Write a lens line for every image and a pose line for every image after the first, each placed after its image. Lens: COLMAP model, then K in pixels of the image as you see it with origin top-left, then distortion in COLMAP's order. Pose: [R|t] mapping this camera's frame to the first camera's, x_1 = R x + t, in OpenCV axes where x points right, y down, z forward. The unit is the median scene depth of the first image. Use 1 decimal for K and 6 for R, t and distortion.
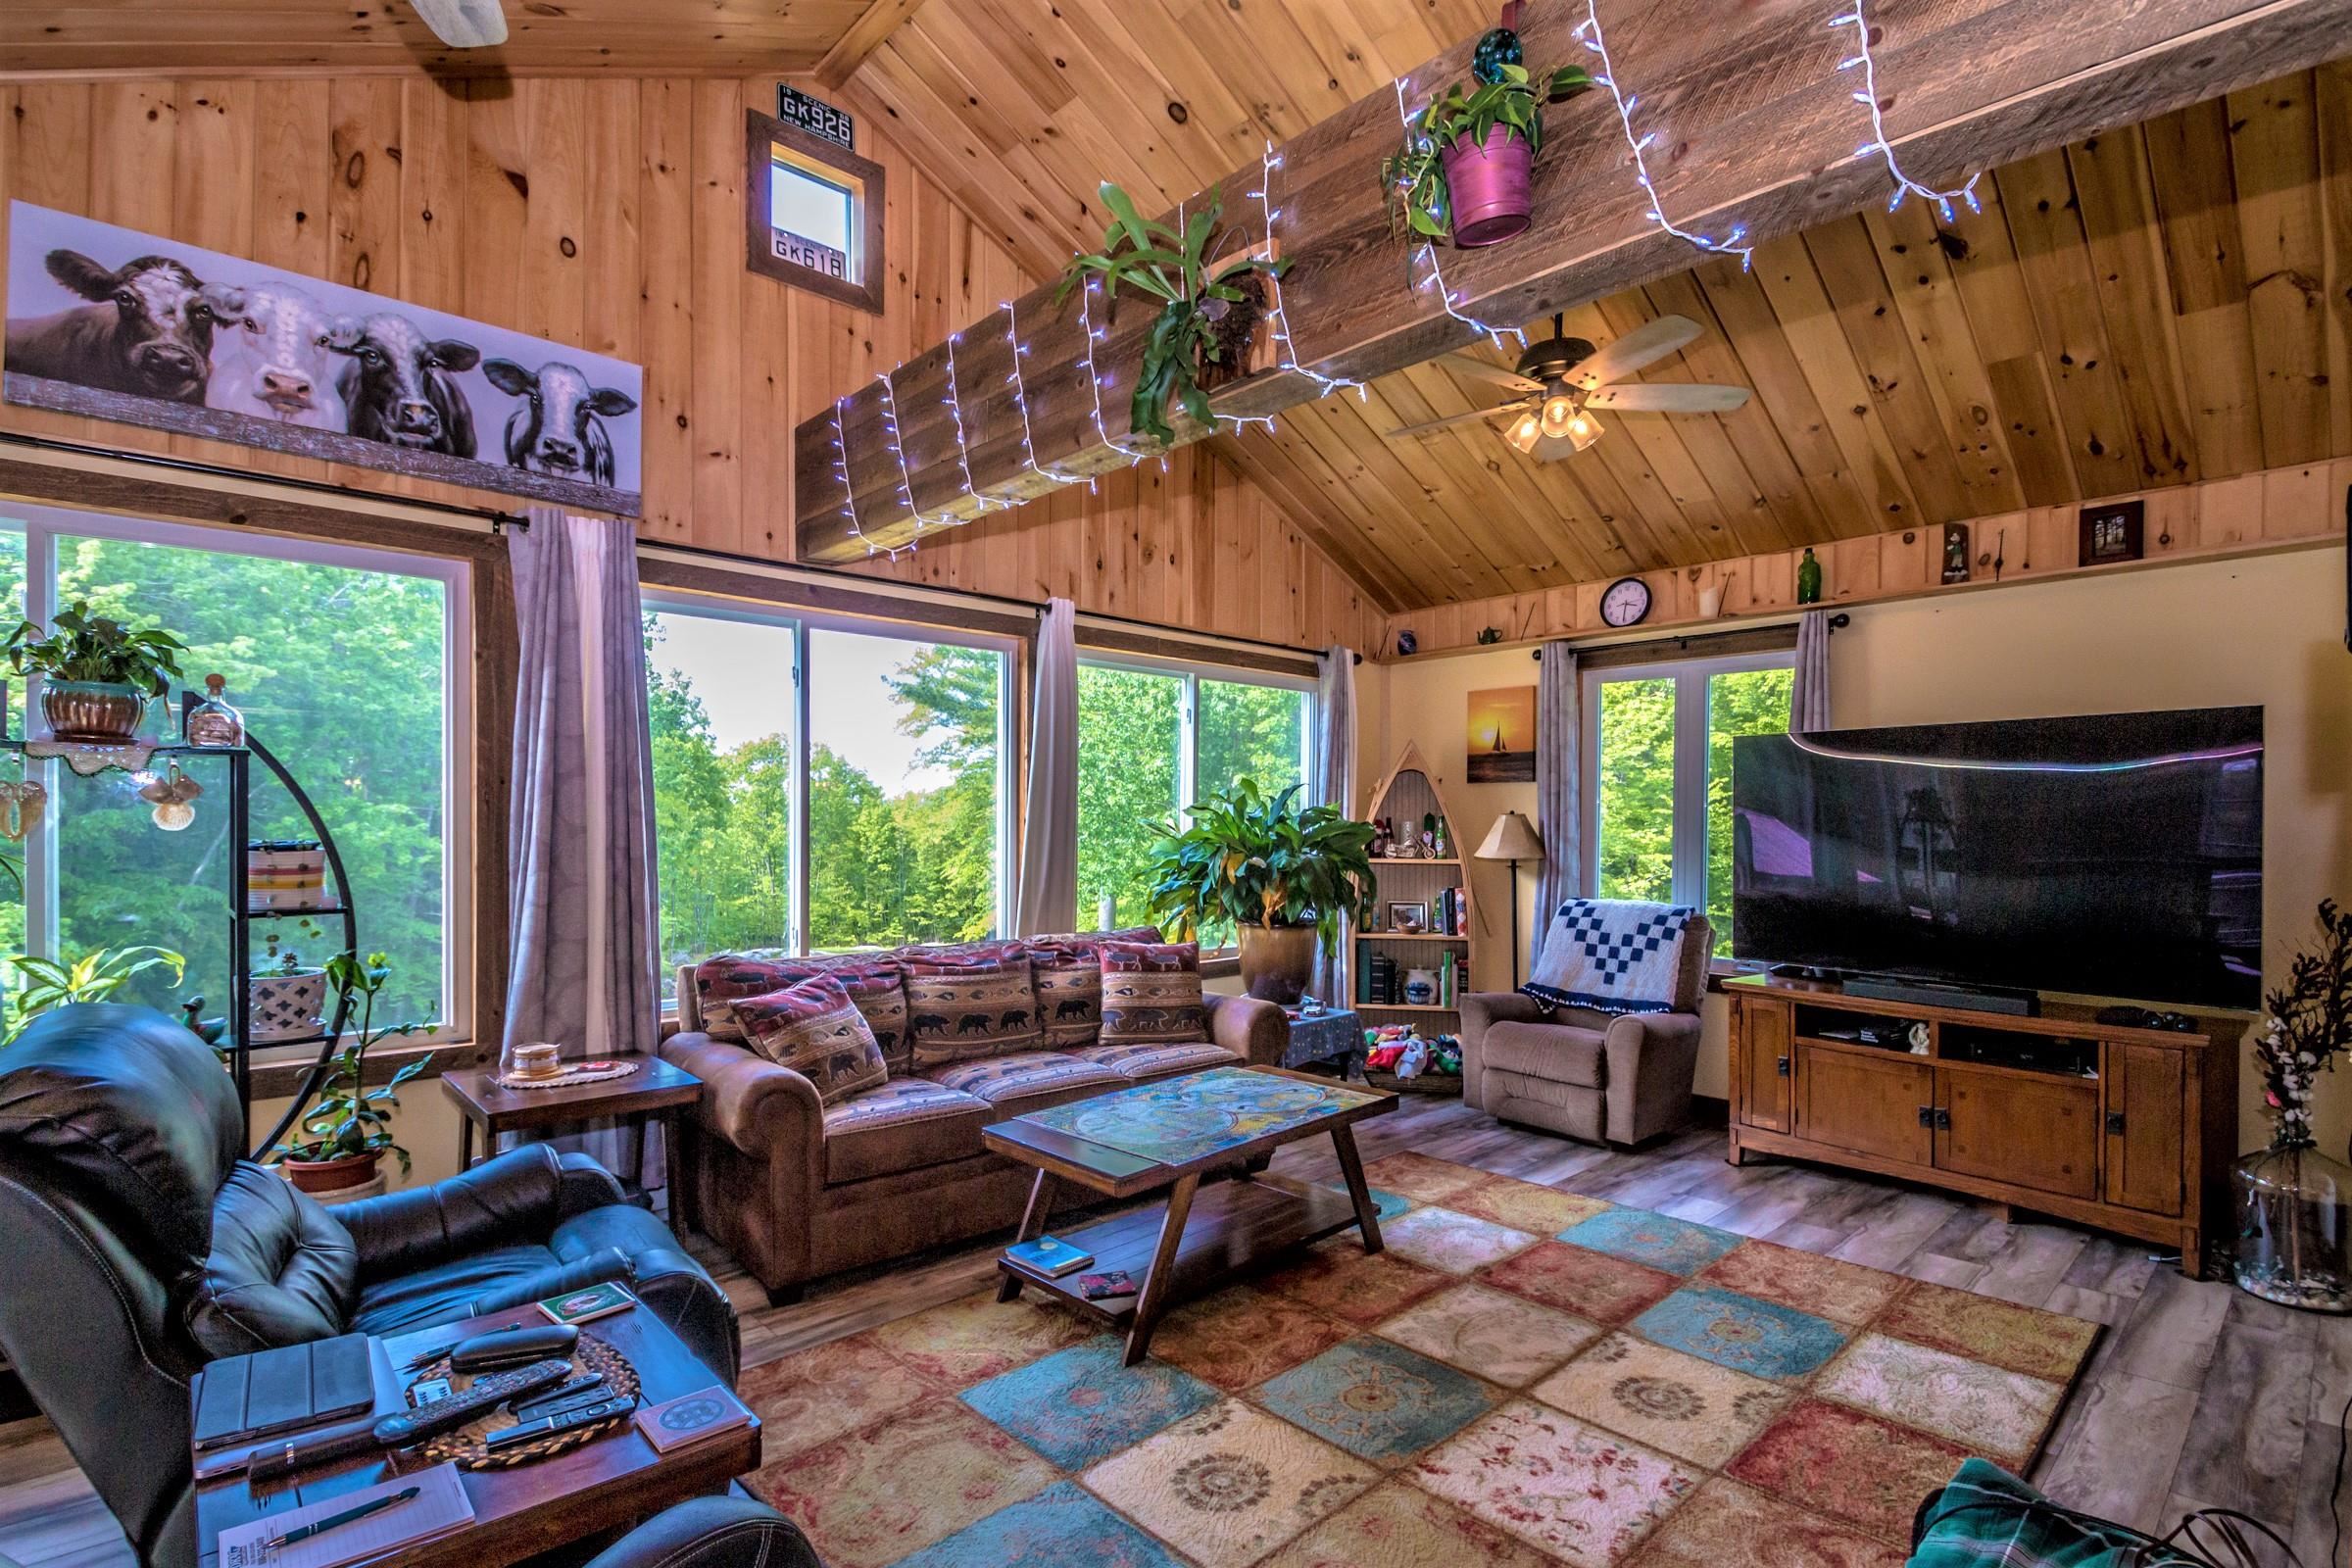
lens RADIAL K [[1114.4, 0, 1187.5], [0, 1114.4, 819.1], [0, 0, 1]] dist [0.003755, -0.000262]
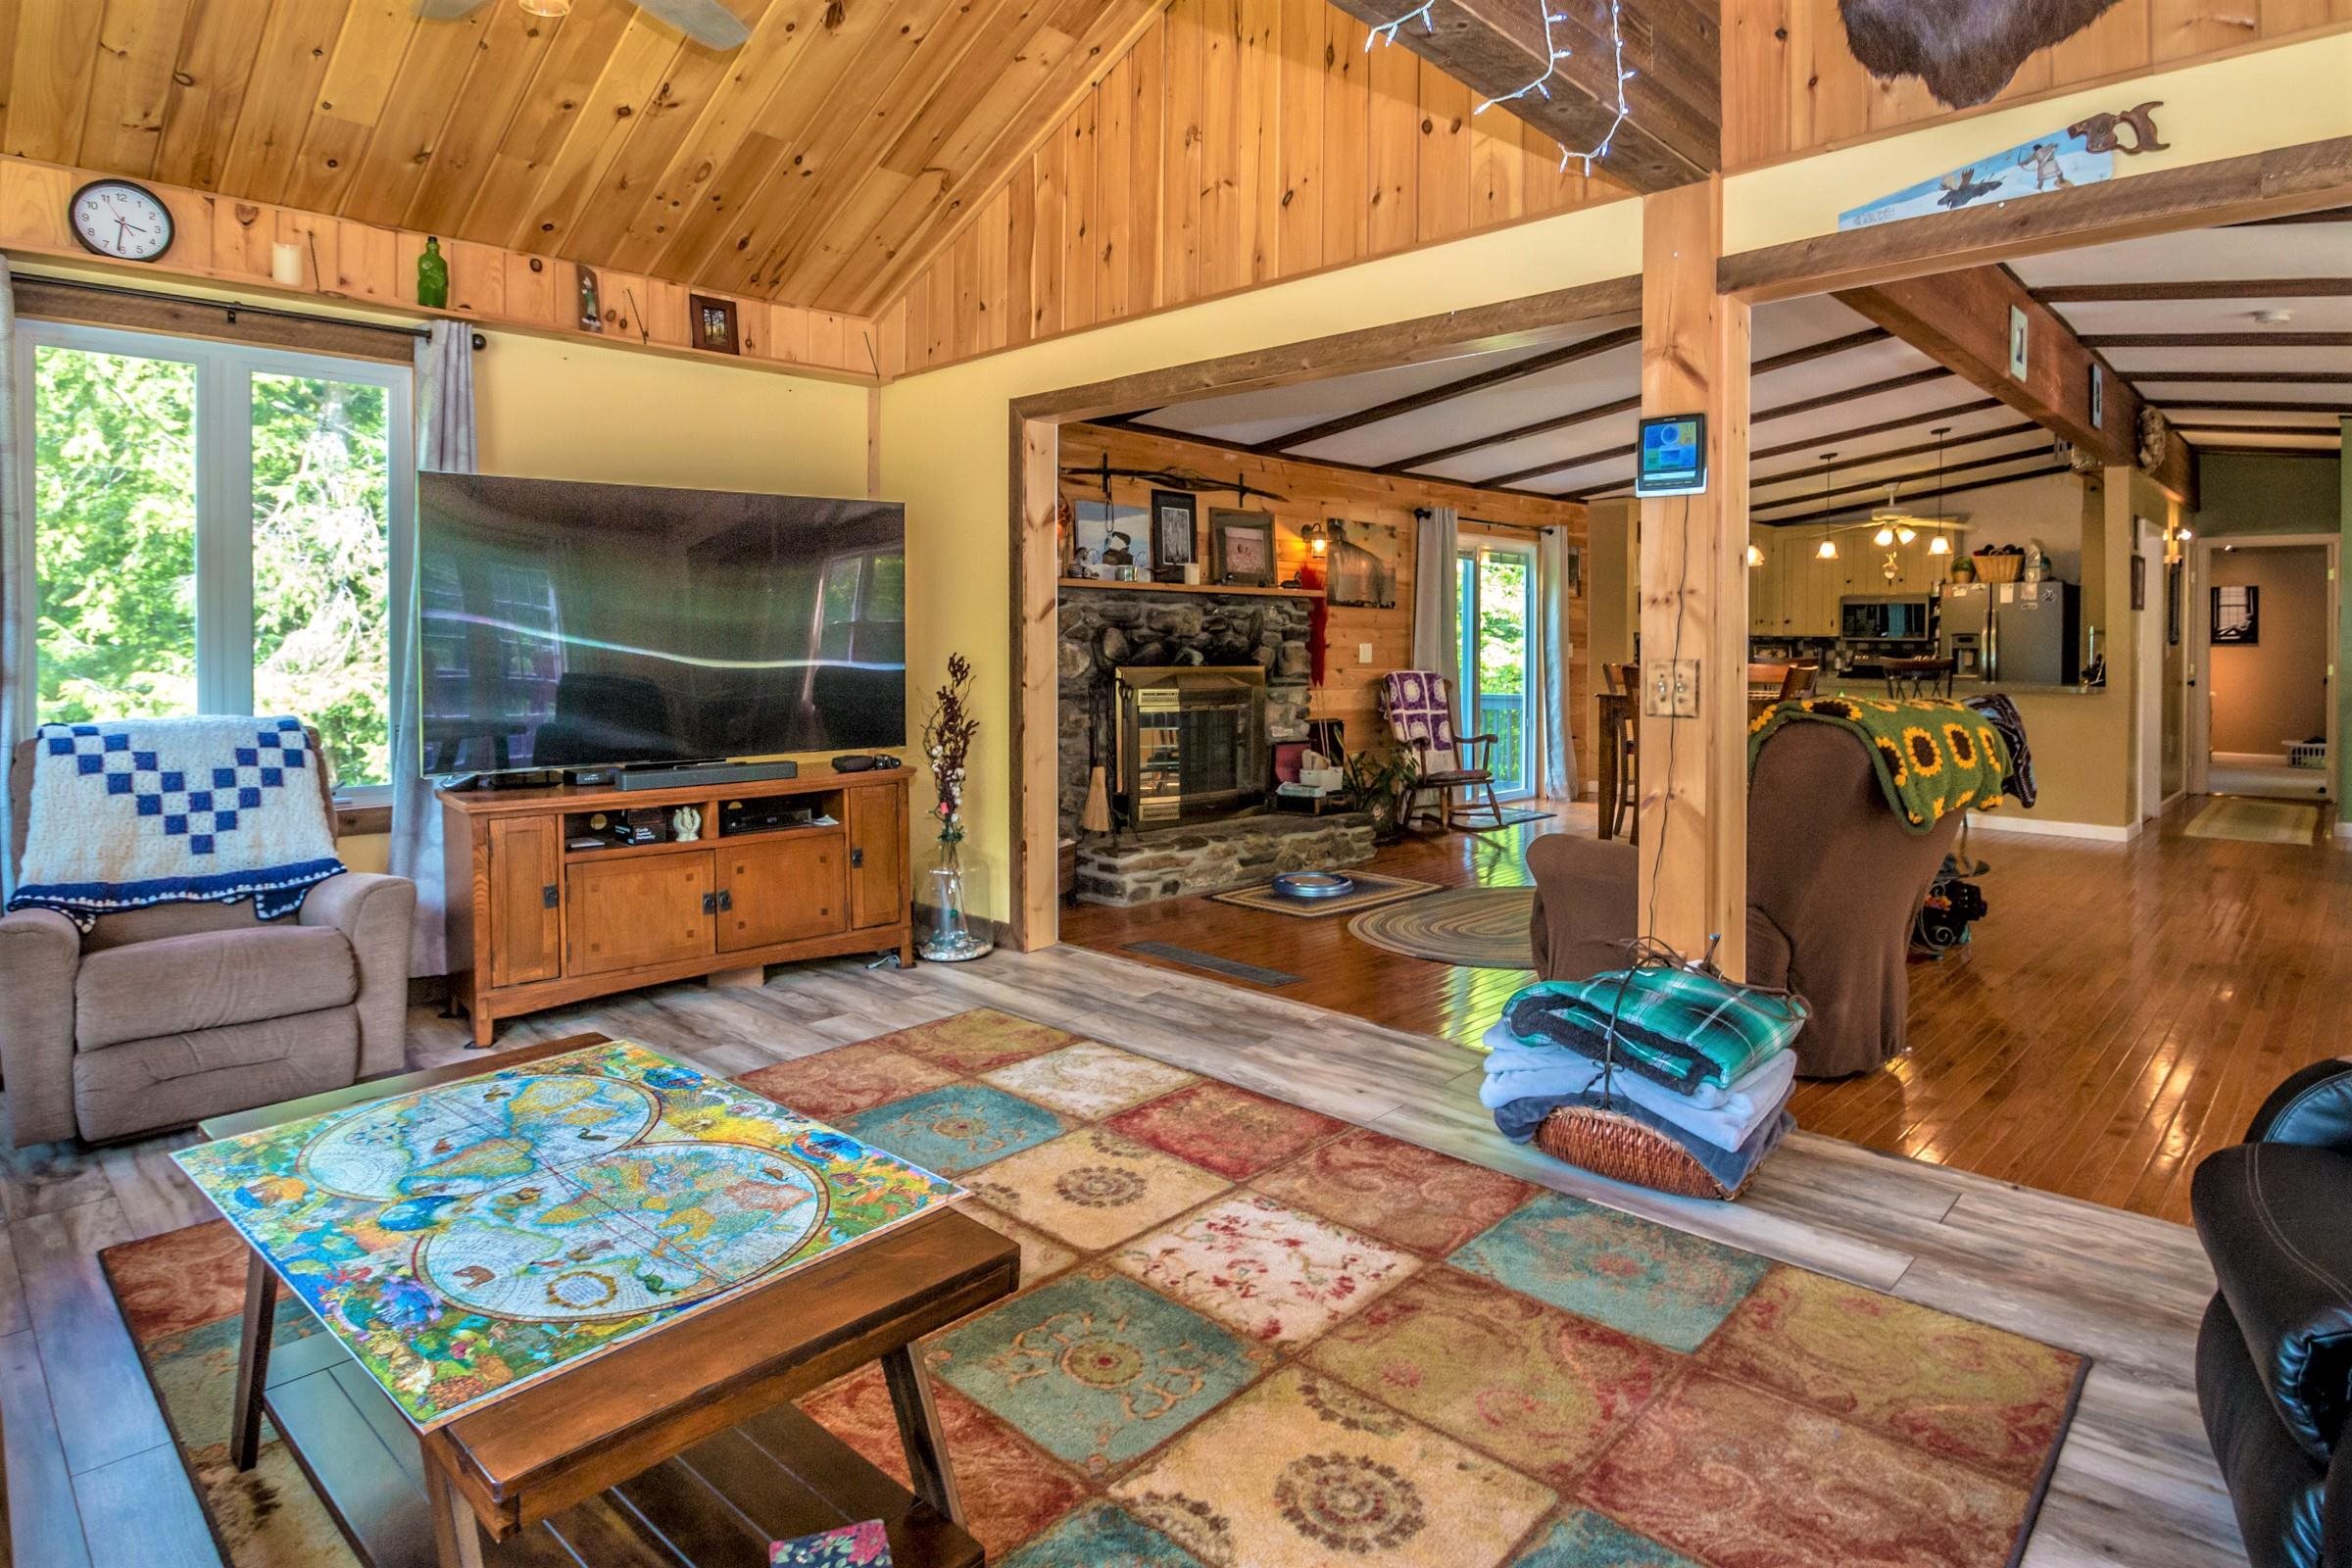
lens RADIAL K [[1278.7, 0, 1143.0], [0, 1278.7, 658.9], [0, 0, 1]] dist [-0.018704, -0.001786]
pose [[-0.036239, -0.021972, 0.999102, -0.467499], [0.003049, 0.999751, 0.022097, 0.041276], [-0.999339, 0.003847, -0.036163, 0.742392]]
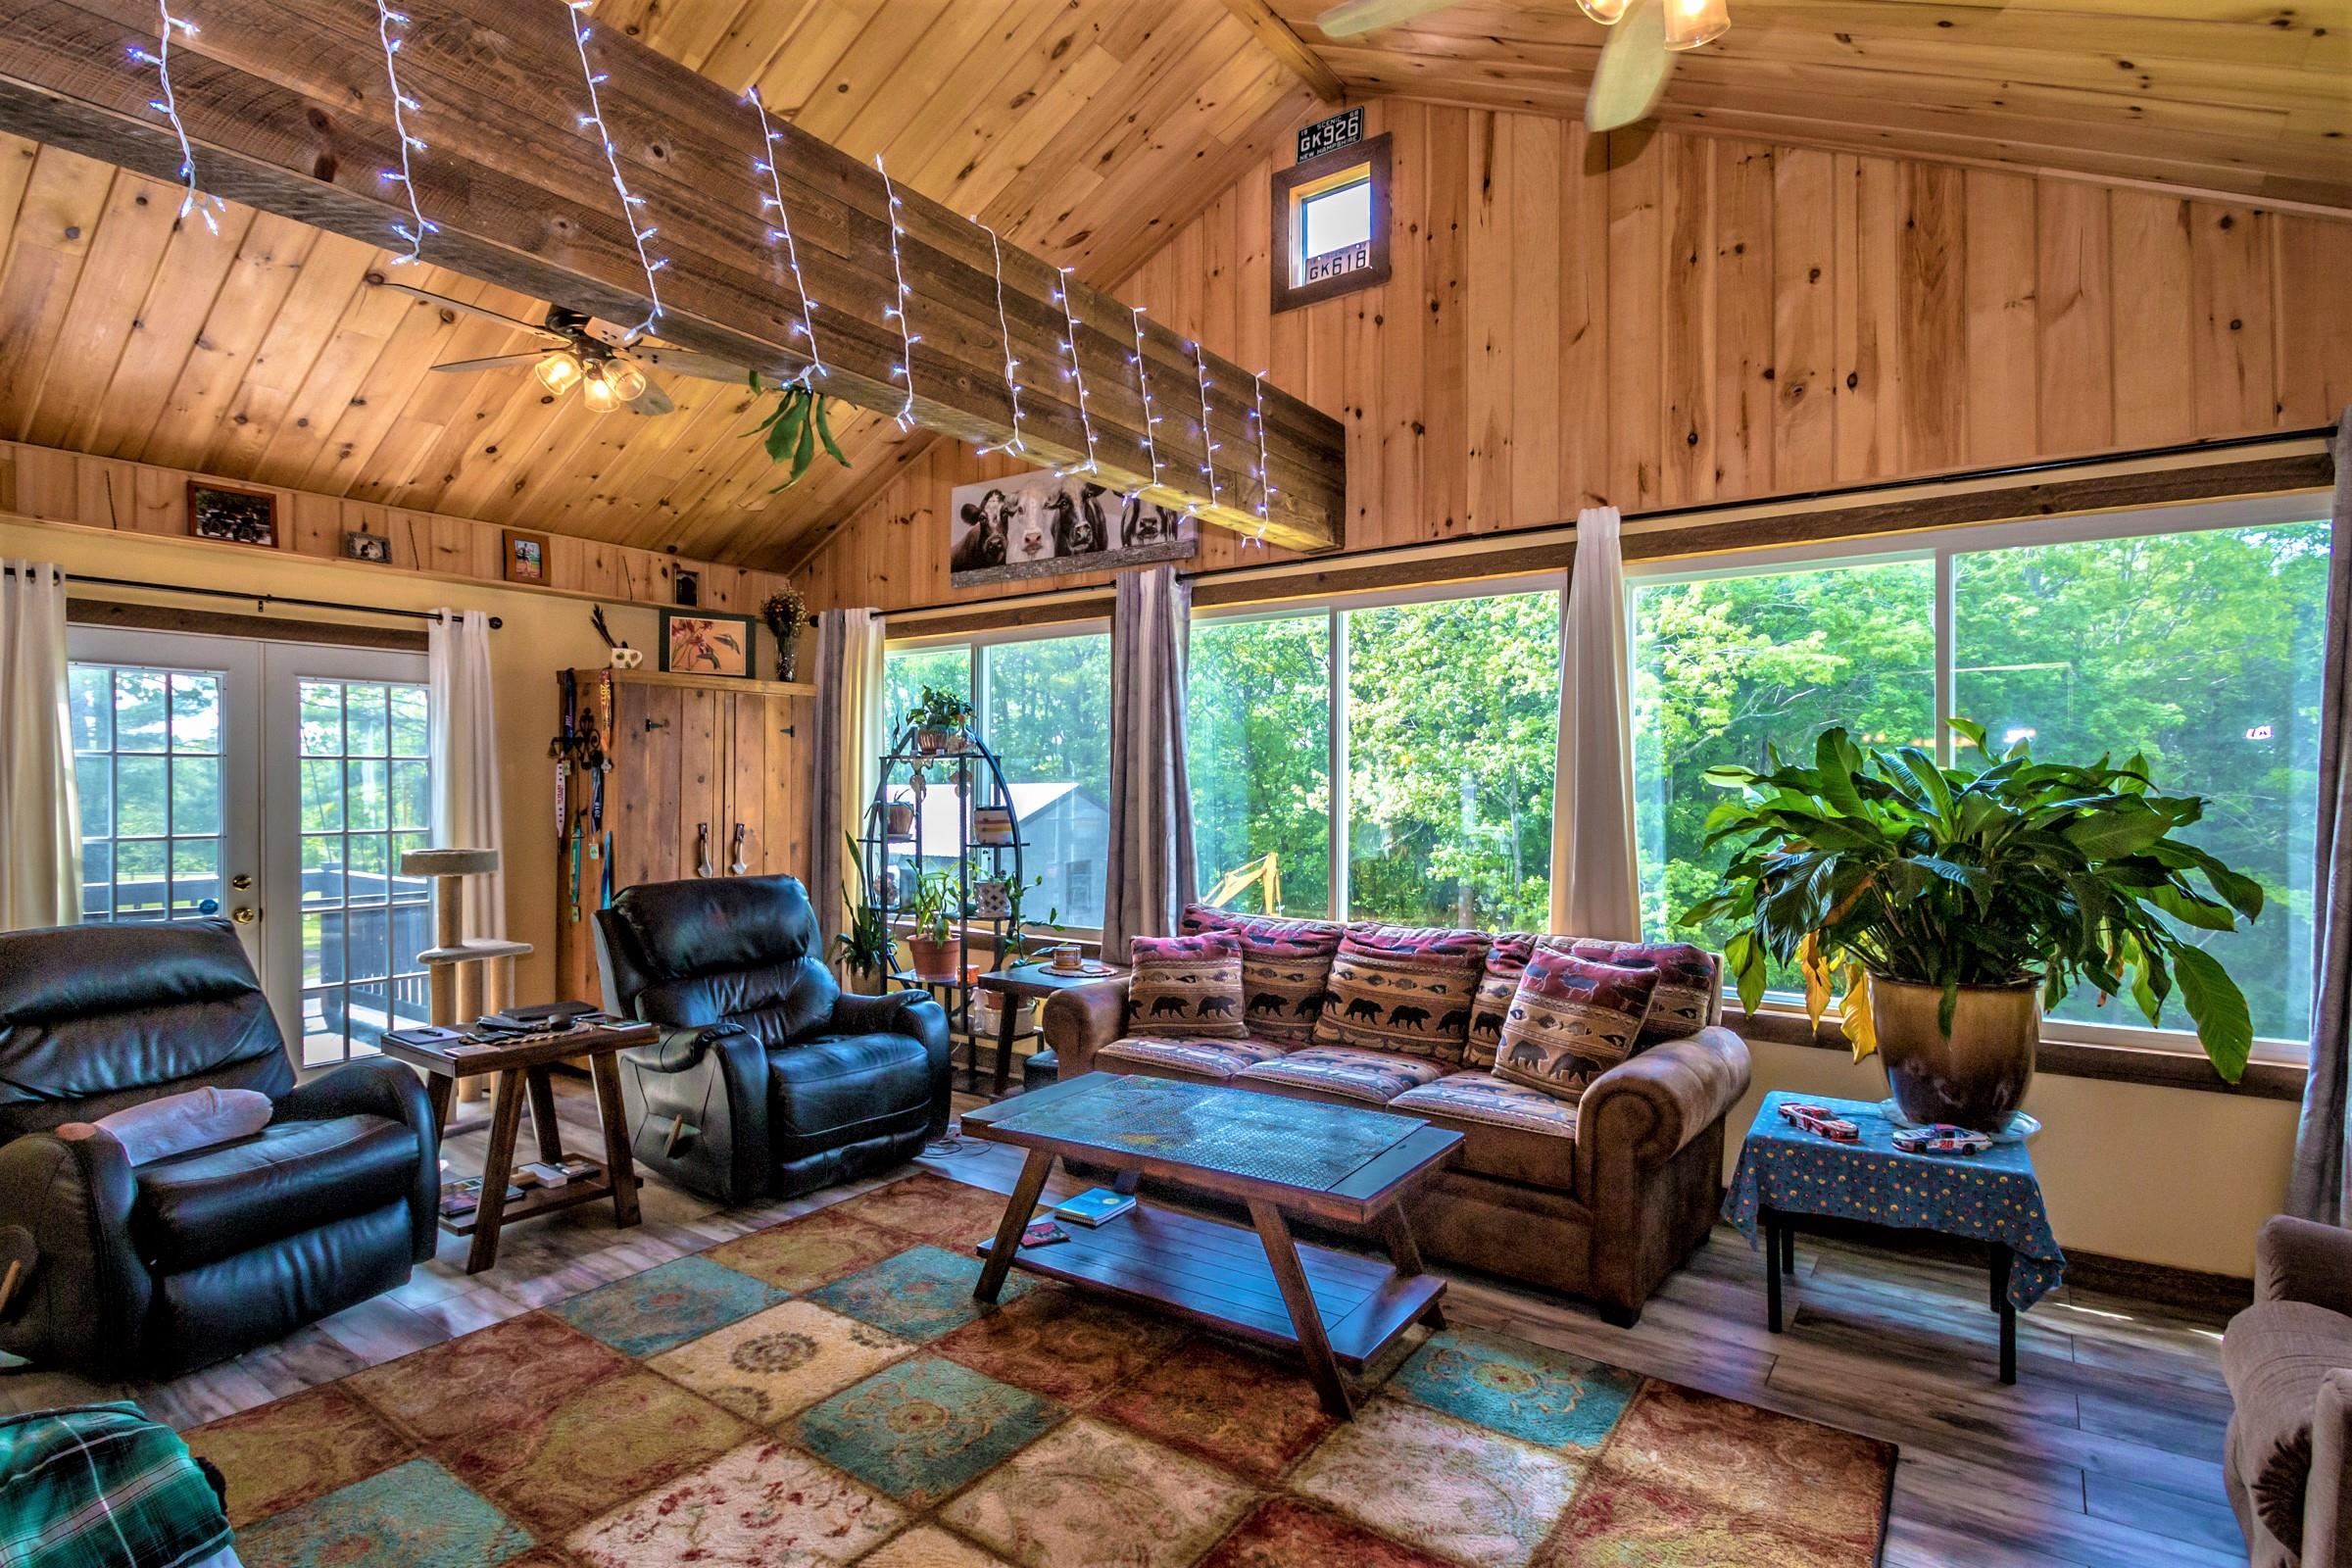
lens RADIAL K [[1165.1, 0, 1176.0], [0, 1165.1, 784.0], [0, 0, 1]] dist [0.000361, -0.000495]
pose [[0.196162, -0.012494, -0.980492, 0.851607], [-0.001900, 0.999912, -0.013121, 0.008091], [0.980570, 0.004437, 0.196121, 0.754455]]
